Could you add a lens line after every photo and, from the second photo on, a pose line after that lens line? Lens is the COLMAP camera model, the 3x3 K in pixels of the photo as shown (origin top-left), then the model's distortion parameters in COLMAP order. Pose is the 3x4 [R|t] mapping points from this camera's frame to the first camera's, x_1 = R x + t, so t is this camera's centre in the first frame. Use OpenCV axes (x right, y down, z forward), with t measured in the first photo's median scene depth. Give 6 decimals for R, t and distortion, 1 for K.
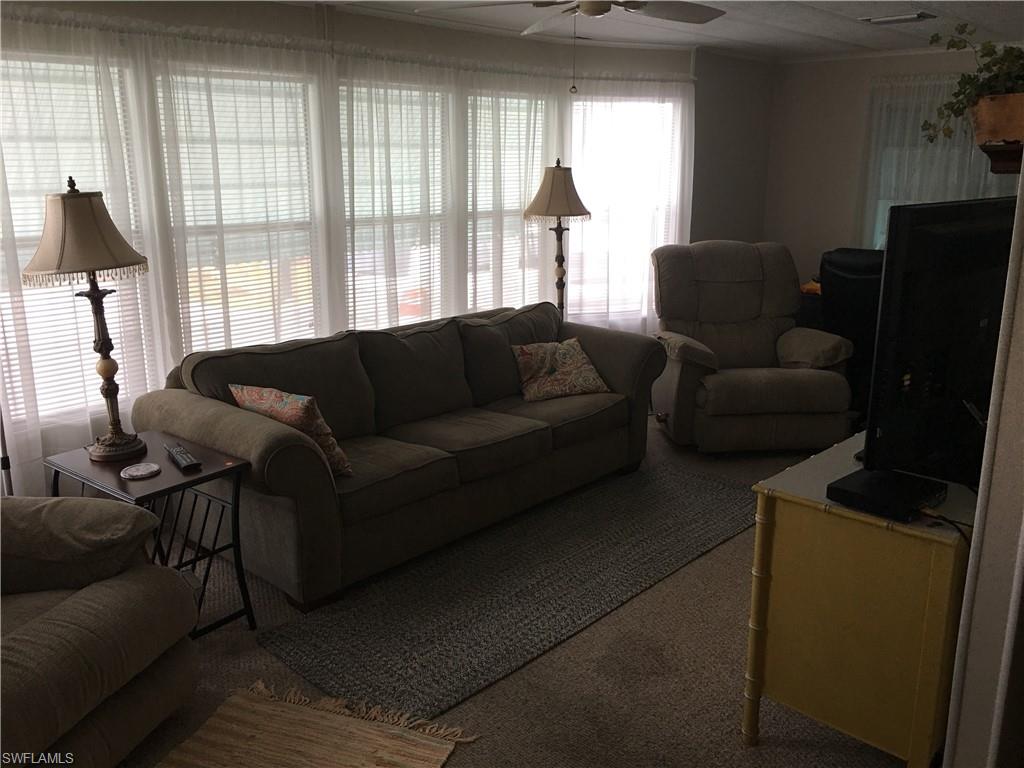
lens RADIAL K [[876.9, 0, 512.7], [0, 876.9, 380.3], [0, 0, 1]] dist [0.064667, -0.085758]
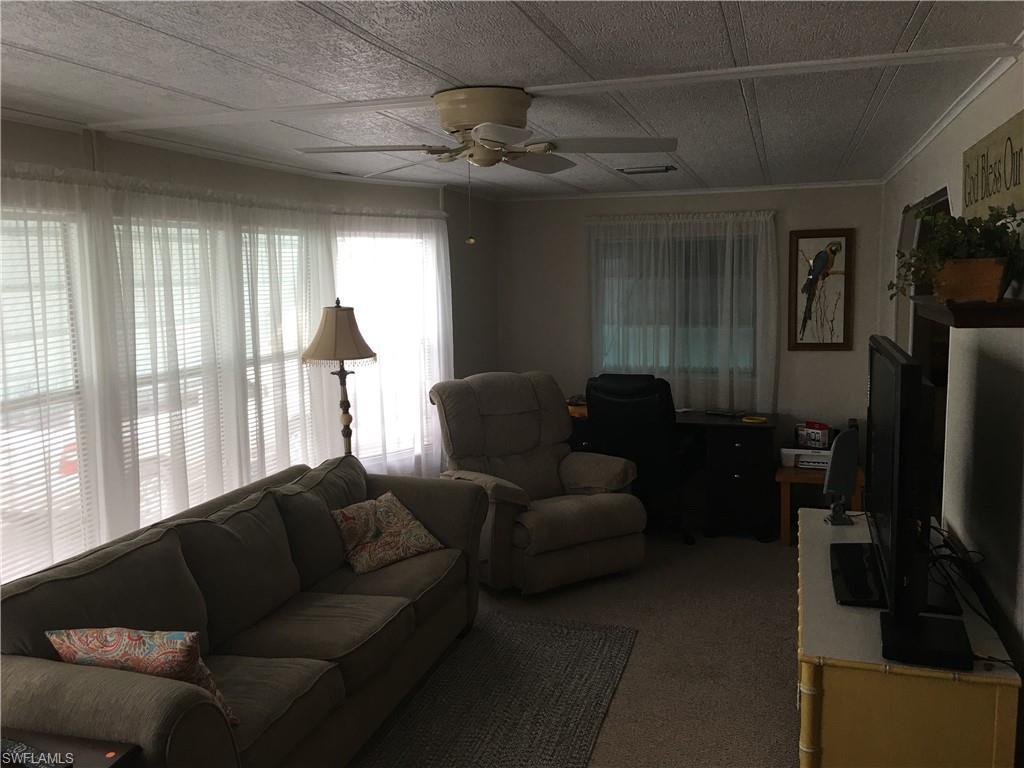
lens RADIAL K [[876.9, 0, 512.9], [0, 876.9, 382.1], [0, 0, 1]] dist [0.064667, -0.085758]
pose [[0.902020, -0.068745, 0.426185, -0.202719], [0.120531, 0.988084, -0.095723, -0.061041], [-0.414526, 0.137713, 0.899557, 0.119051]]
